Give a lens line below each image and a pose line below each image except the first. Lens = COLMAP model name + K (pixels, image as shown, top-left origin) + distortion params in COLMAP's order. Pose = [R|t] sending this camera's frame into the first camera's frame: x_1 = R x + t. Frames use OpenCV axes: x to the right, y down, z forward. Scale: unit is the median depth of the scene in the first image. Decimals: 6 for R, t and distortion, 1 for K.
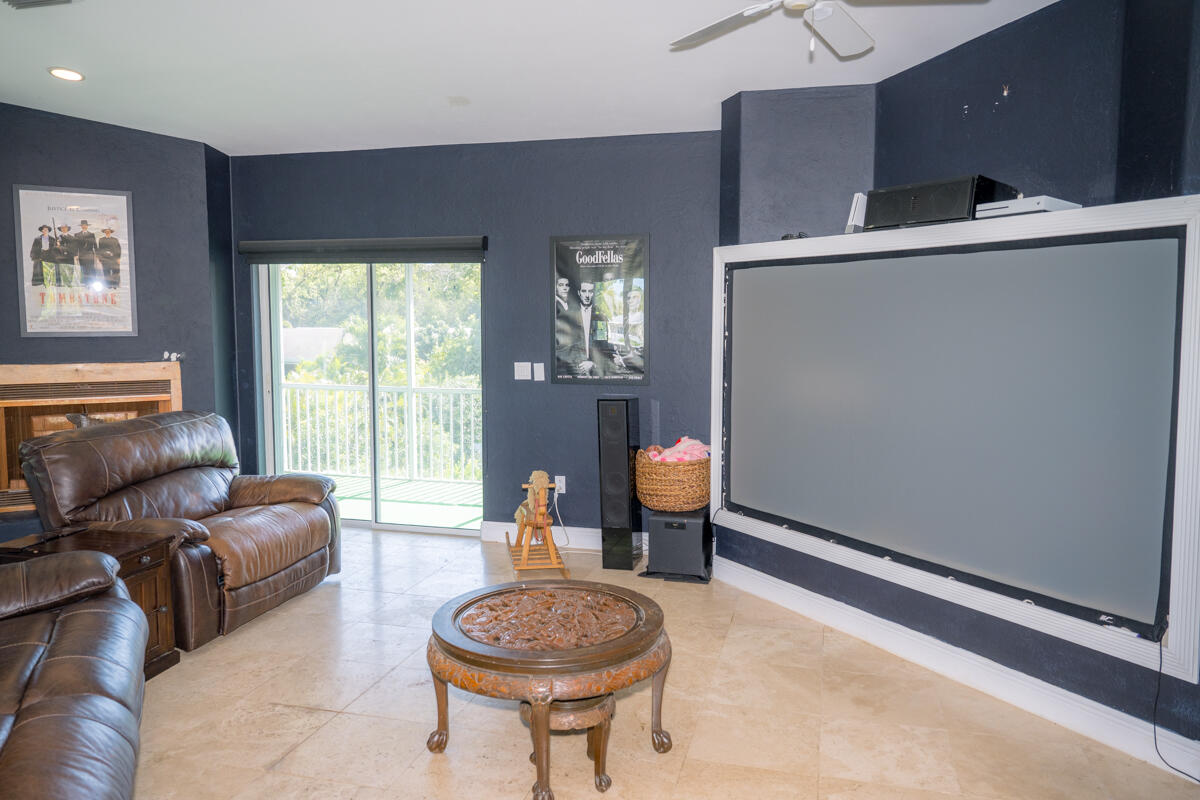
lens RADIAL K [[852.3, 0, 591.0], [0, 852.3, 384.5], [0, 0, 1]] dist [0.001256, 0.000863]
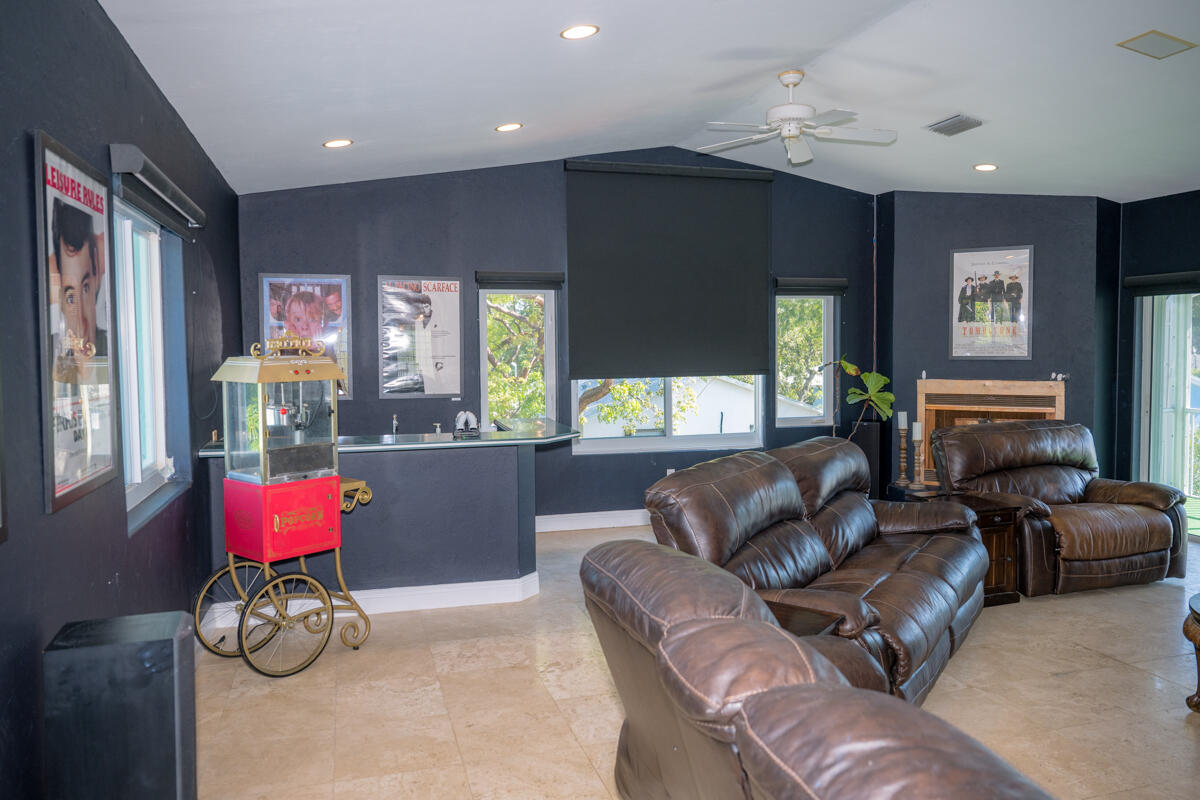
lens RADIAL K [[852.3, 0, 600.3], [0, 852.3, 395.8], [0, 0, 1]] dist [0.001256, 0.000863]
pose [[0.520341, 0.046917, -0.852669, 0.248150], [-0.061496, 0.997956, 0.017383, 0.015785], [0.851742, 0.043391, 0.522162, -0.224721]]
